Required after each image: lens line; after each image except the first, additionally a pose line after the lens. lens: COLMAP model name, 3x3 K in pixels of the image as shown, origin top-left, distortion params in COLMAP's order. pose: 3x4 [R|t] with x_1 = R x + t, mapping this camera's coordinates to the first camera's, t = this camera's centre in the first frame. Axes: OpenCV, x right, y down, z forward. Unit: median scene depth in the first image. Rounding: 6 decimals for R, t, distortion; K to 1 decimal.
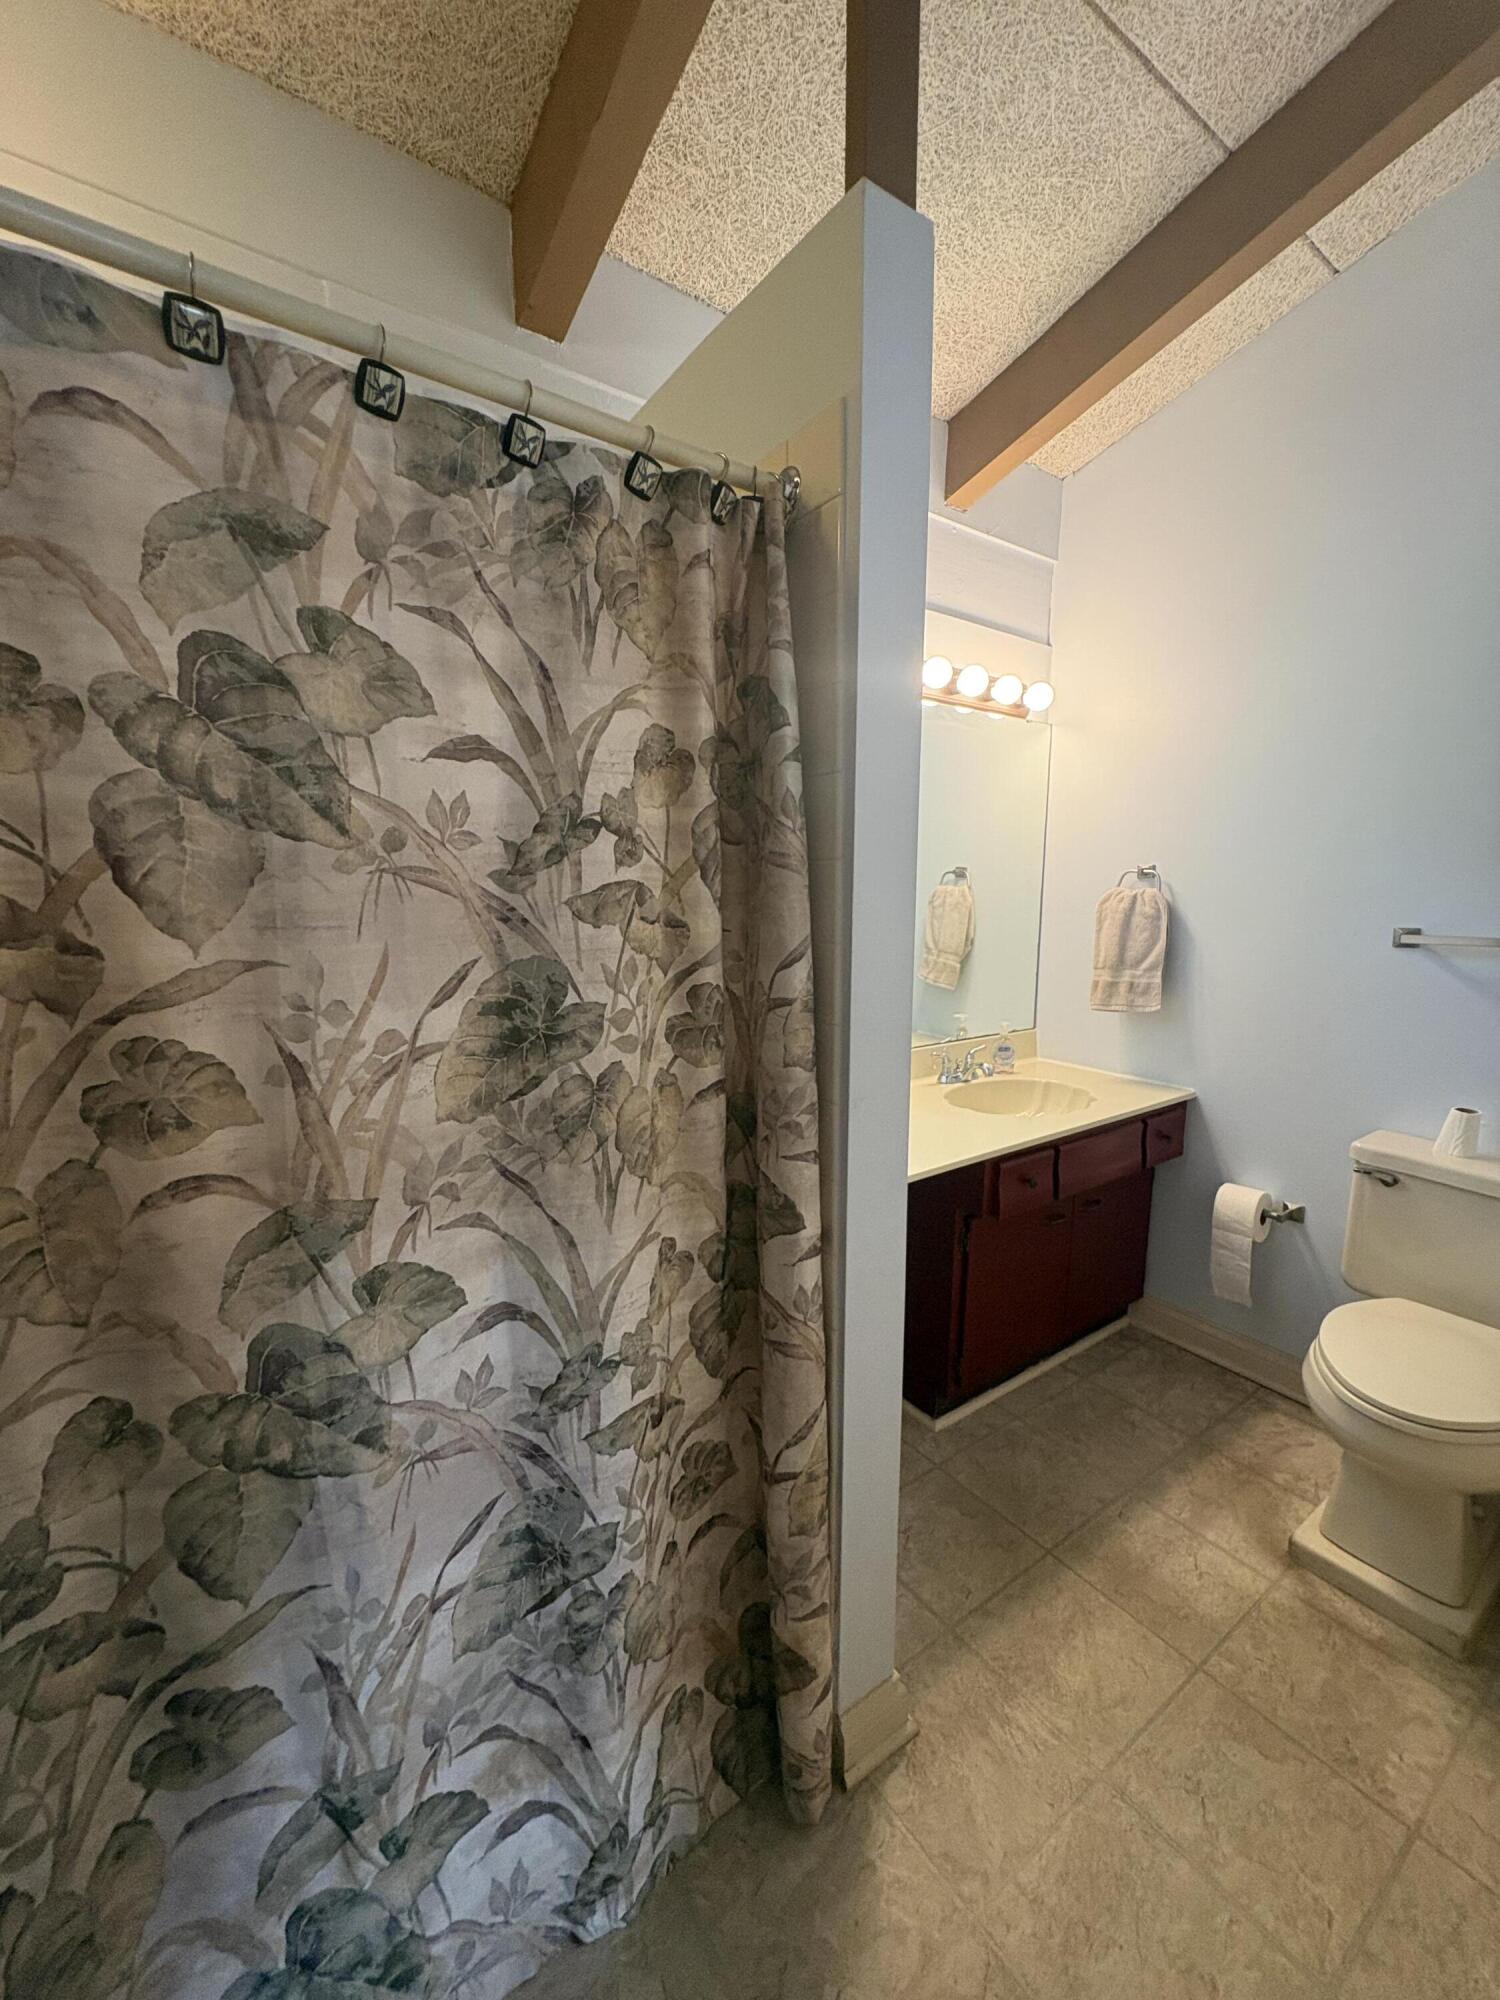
lens RADIAL K [[798.2, 0, 747.5], [0, 798.2, 998.8], [0, 0, 1]] dist [0.001029, 0.000353]
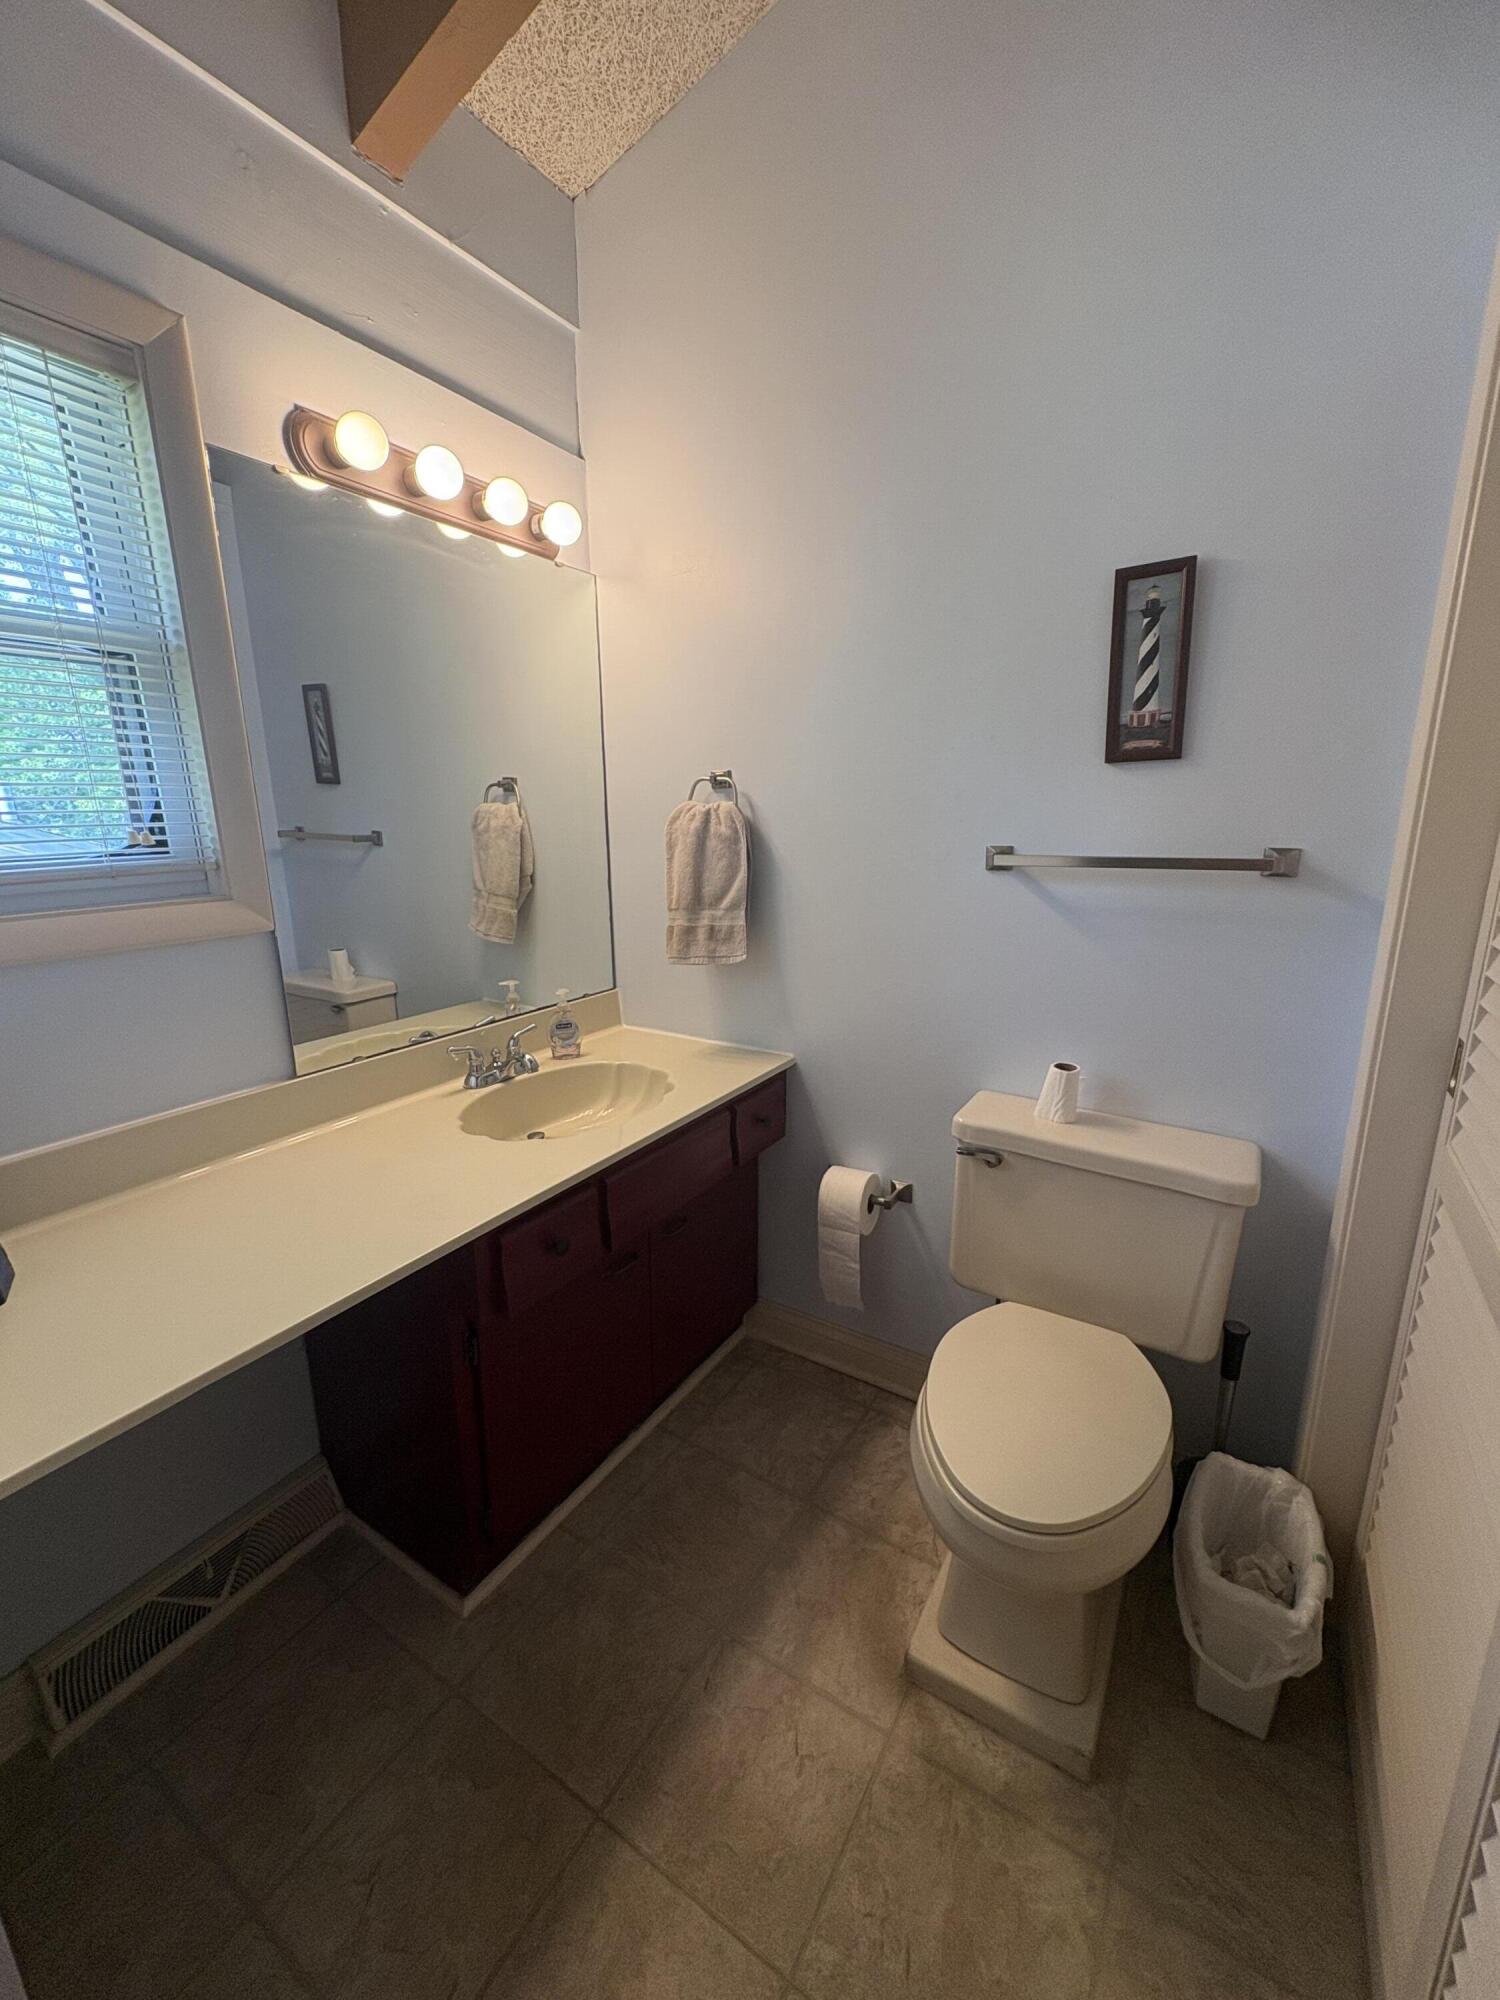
lens RADIAL K [[798.2, 0, 752.1], [0, 798.2, 999.9], [0, 0, 1]] dist [0.001029, 0.000353]
pose [[0.920743, -0.099419, 0.377290, 0.223178], [0.065368, 0.992630, 0.102041, -0.026526], [-0.384654, -0.069291, 0.920456, 0.277990]]
